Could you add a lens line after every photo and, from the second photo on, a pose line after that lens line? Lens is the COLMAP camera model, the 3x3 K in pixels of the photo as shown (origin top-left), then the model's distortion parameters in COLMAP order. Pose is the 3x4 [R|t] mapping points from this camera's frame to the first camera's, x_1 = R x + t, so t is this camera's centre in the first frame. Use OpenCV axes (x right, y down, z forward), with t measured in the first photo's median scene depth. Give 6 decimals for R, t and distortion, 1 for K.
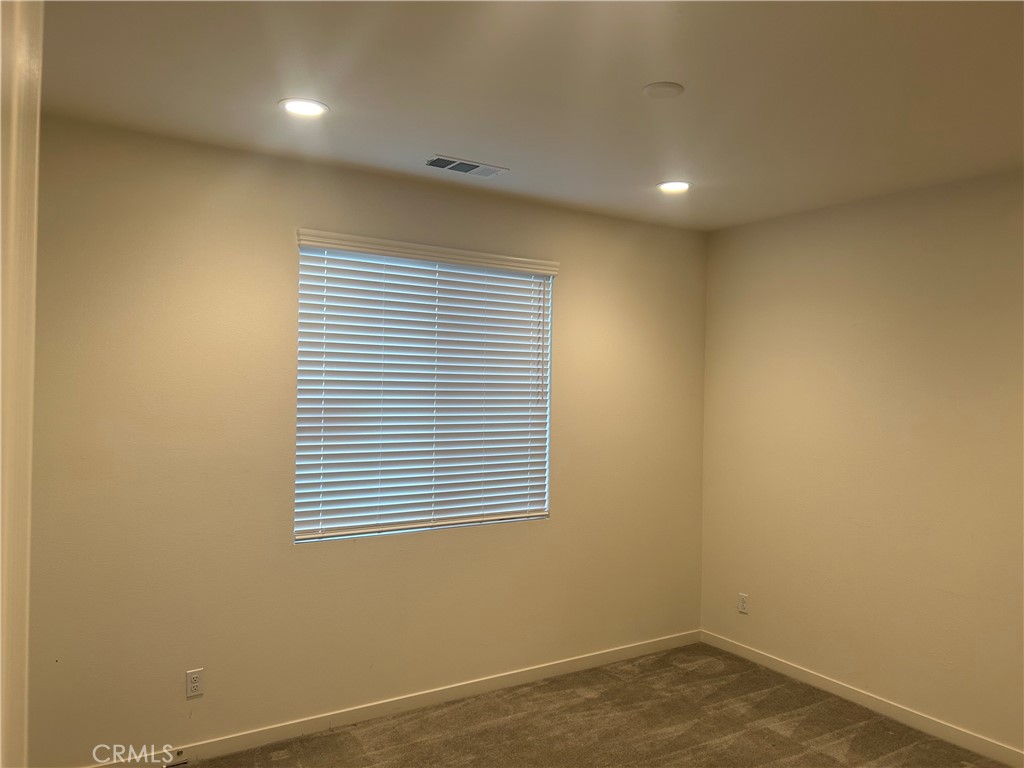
lens RADIAL K [[768.5, 0, 511.3], [0, 768.5, 390.1], [0, 0, 1]] dist [0.034024, -0.039674]
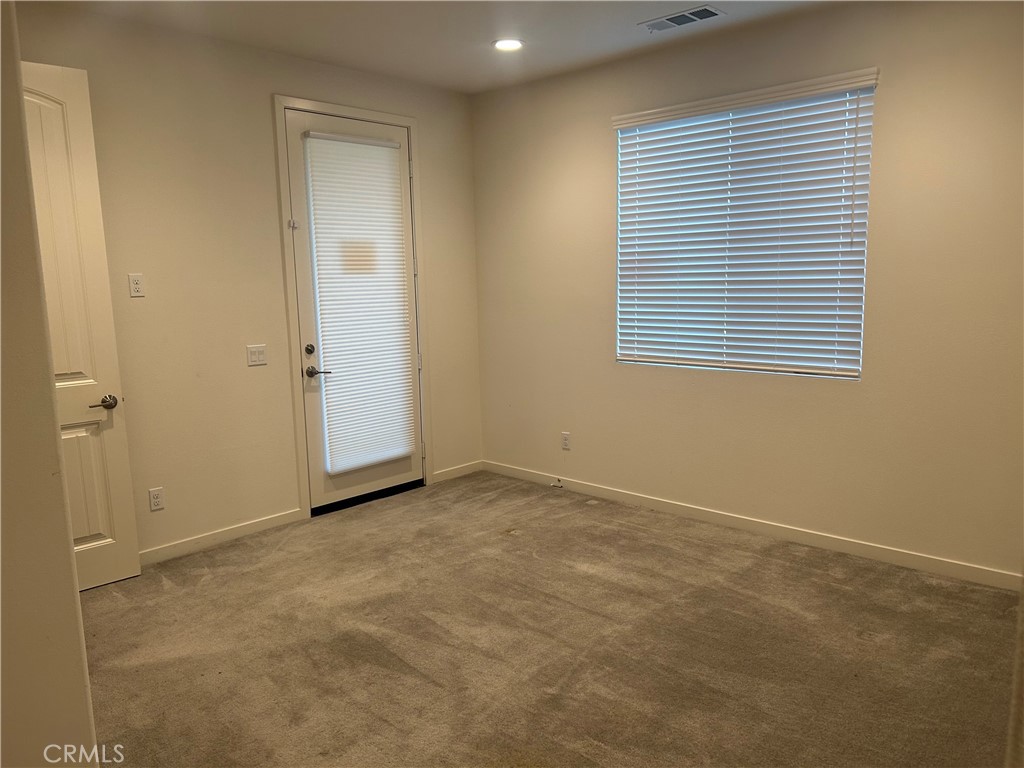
lens RADIAL K [[768.5, 0, 514.9], [0, 768.5, 389.1], [0, 0, 1]] dist [0.034024, -0.039674]
pose [[0.234012, 0.138484, -0.962320, 0.872192], [0.039138, 0.987659, 0.151648, 0.031361], [0.971446, -0.073151, 0.225704, 0.466298]]
